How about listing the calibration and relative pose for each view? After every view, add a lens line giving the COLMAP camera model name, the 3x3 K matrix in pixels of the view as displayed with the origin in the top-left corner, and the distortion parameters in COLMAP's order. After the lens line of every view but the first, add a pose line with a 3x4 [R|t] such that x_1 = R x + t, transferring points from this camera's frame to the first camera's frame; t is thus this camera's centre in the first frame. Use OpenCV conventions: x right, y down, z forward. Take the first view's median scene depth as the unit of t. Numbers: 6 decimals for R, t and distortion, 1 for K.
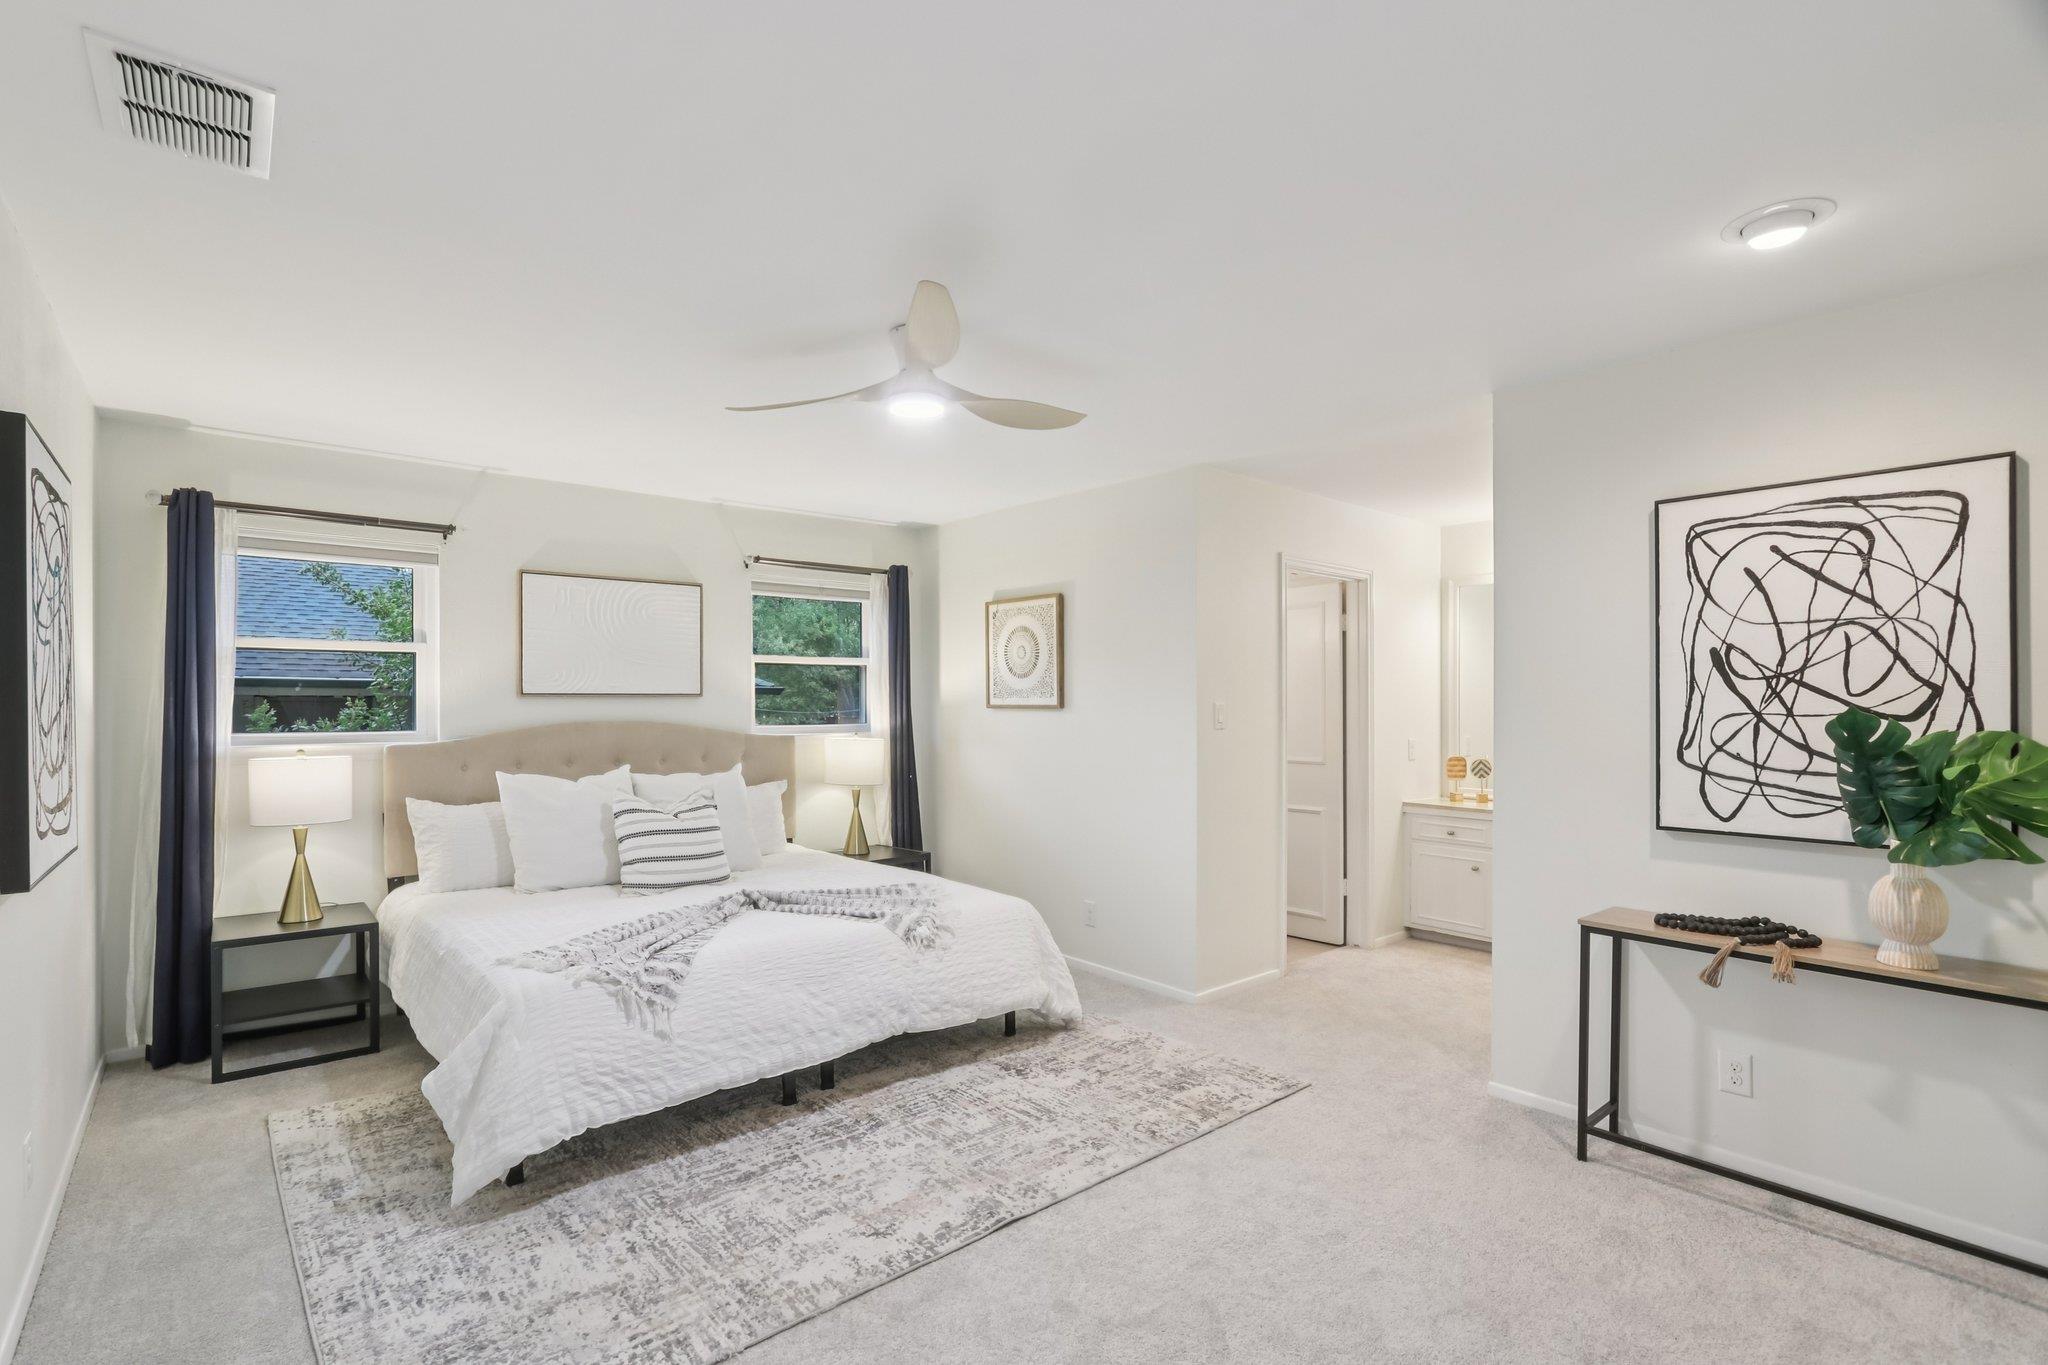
lens RADIAL K [[944.2, 0, 1024.7], [0, 944.2, 691.2], [0, 0, 1]] dist [-0.013890, 0.002515]
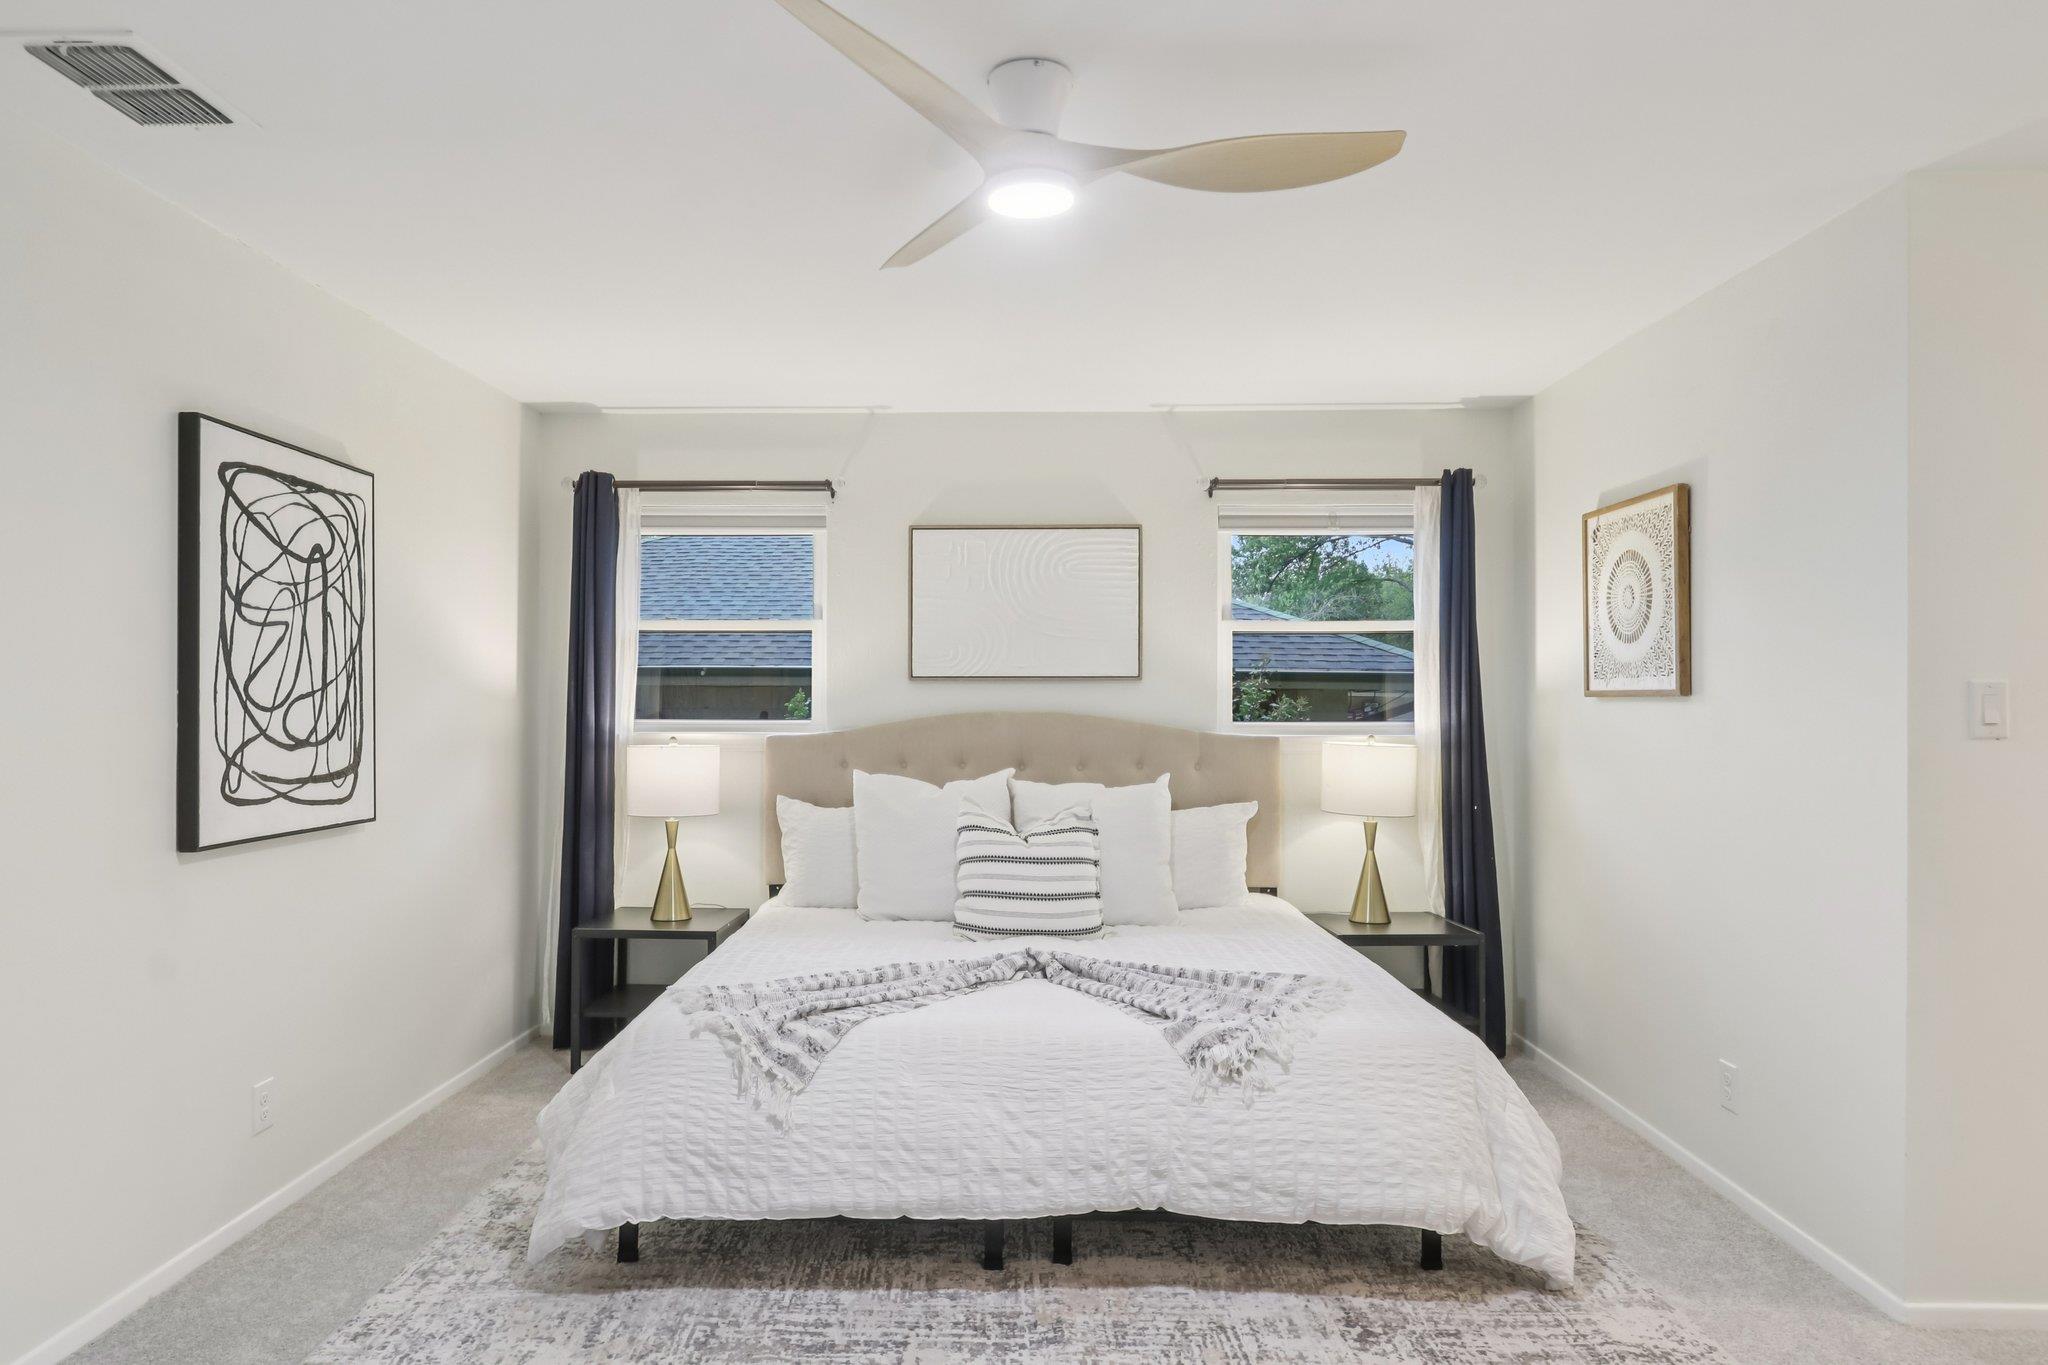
lens RADIAL K [[1271.4, 0, 1012.7], [0, 1271.4, 684.8], [0, 0, 1]] dist [-0.008269, 0.005006]
pose [[0.744794, -0.006512, -0.667263, 0.327130], [0.005838, 0.999978, -0.003242, 0.016244], [0.667269, -0.001481, 0.744815, 0.280682]]
